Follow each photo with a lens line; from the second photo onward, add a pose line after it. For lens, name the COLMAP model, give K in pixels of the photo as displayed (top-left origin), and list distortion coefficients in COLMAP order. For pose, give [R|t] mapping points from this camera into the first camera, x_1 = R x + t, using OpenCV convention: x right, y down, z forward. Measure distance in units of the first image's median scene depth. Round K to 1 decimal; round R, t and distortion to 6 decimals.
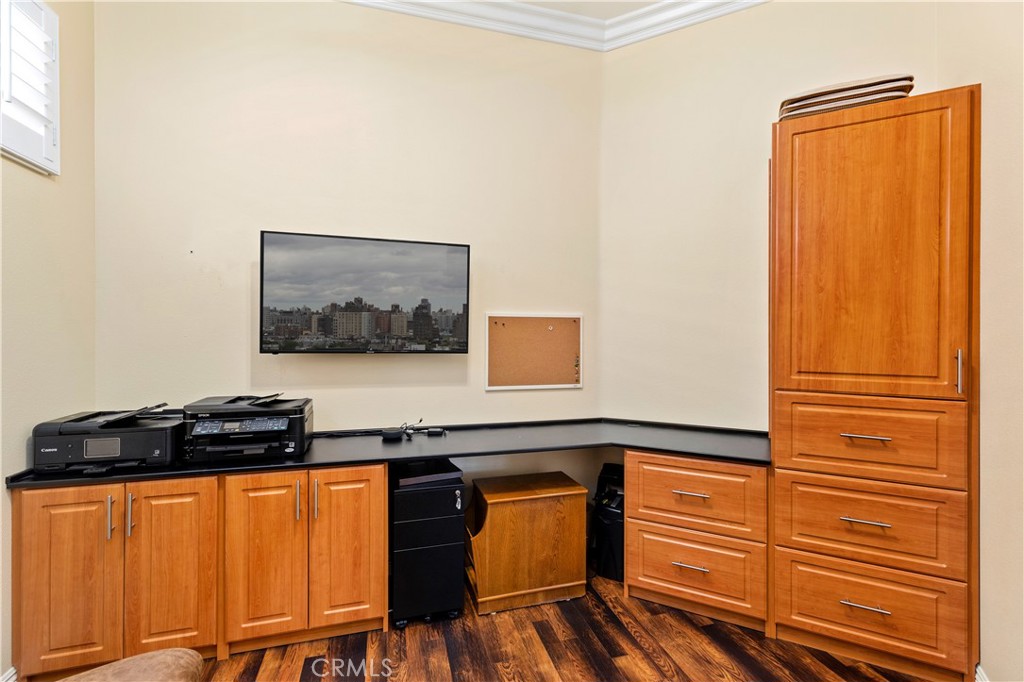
lens RADIAL K [[458.7, 0, 510.8], [0, 458.7, 340.1], [0, 0, 1]] dist [0.004475, 0.000487]
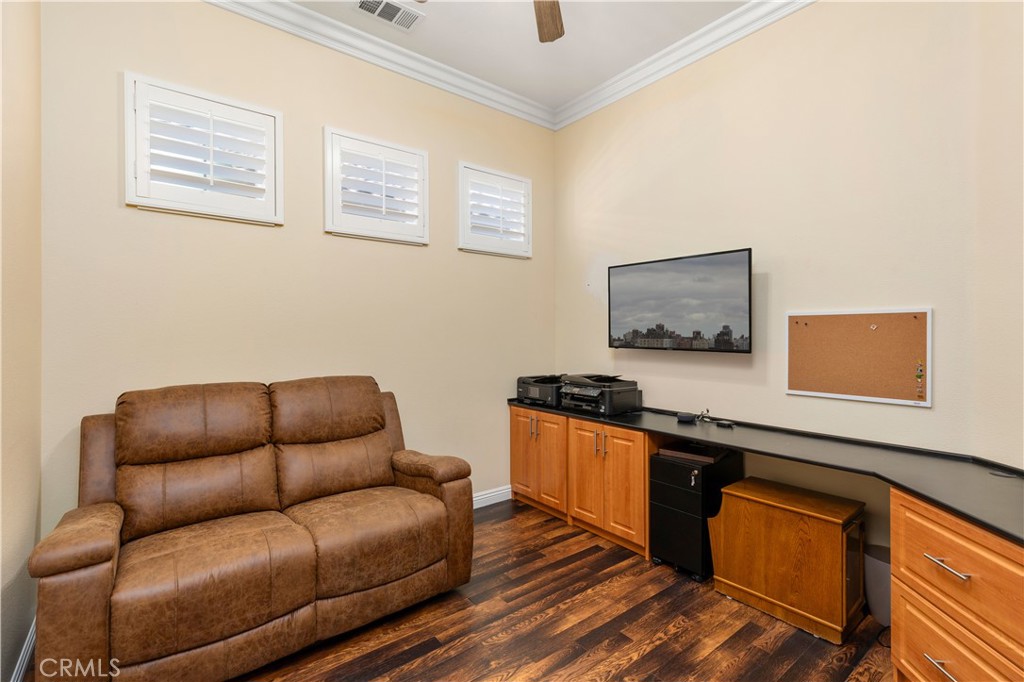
lens RADIAL K [[458.7, 0, 507.6], [0, 458.7, 335.8], [0, 0, 1]] dist [0.004475, 0.000487]
pose [[0.375421, 0.003289, -0.926848, 0.766733], [-0.007157, 0.999974, 0.000649, -0.008861], [0.926827, 0.006390, 0.375435, 0.121459]]
